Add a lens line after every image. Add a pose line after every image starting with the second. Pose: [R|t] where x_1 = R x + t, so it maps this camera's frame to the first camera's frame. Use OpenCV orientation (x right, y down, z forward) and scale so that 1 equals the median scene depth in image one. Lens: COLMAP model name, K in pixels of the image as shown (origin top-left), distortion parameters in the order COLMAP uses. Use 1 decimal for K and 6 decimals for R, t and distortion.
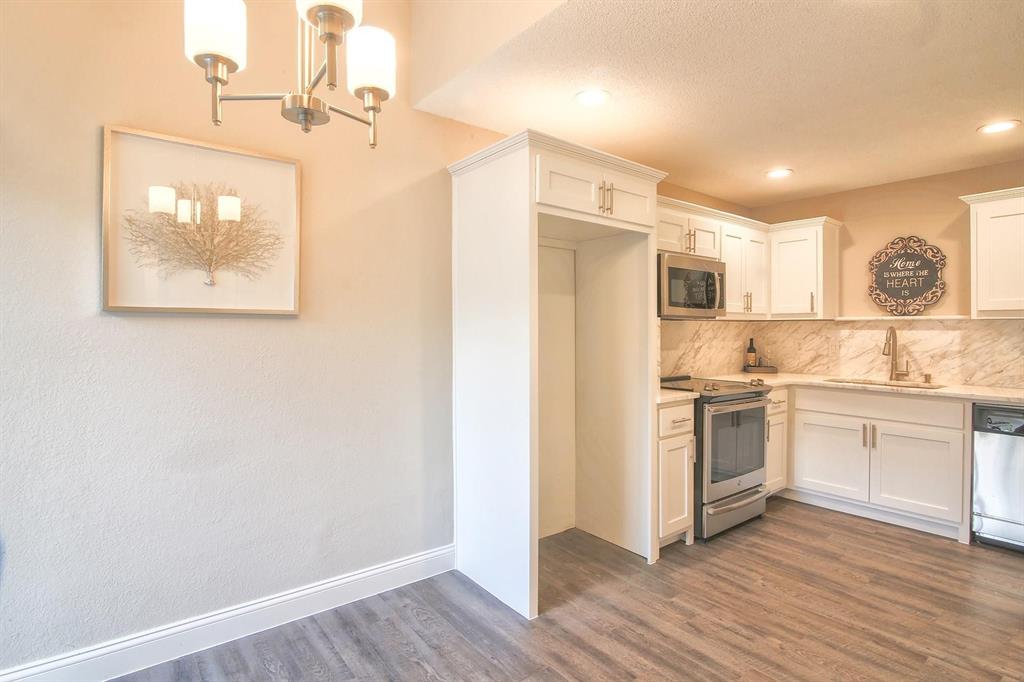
lens RADIAL K [[514.3, 0, 510.5], [0, 514.3, 330.8], [0, 0, 1]] dist [-0.028975, 0.002754]
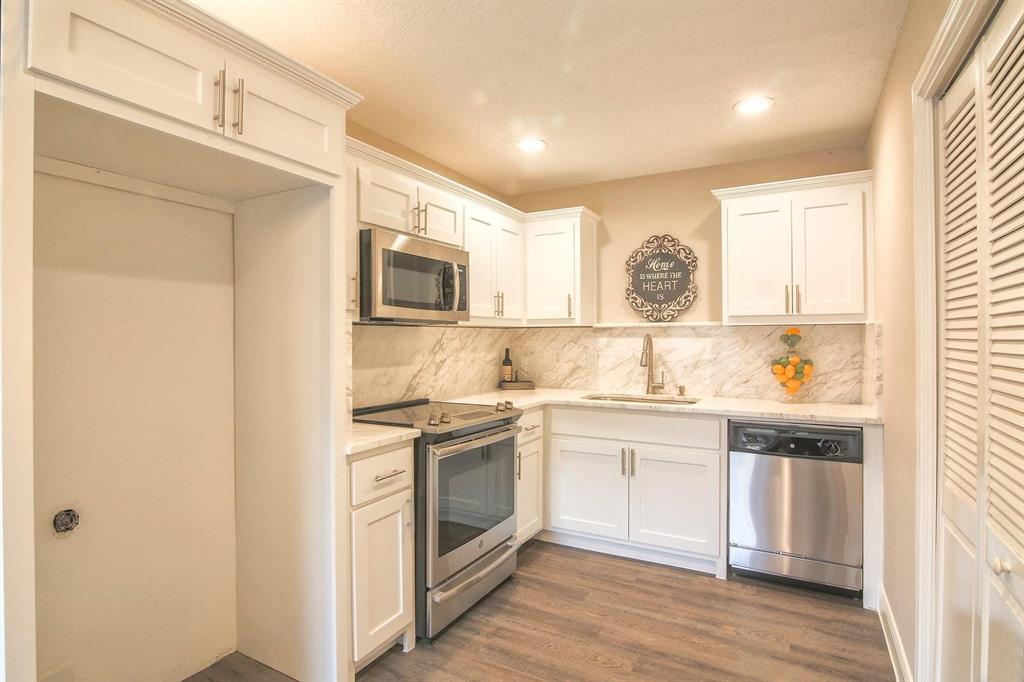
lens RADIAL K [[514.3, 0, 512.4], [0, 514.3, 340.3], [0, 0, 1]] dist [-0.028975, 0.002754]
pose [[0.919868, -0.006363, 0.392176, 0.194191], [0.006014, 0.999980, 0.002118, -0.000511], [-0.392182, 0.000410, 0.919888, 0.285974]]
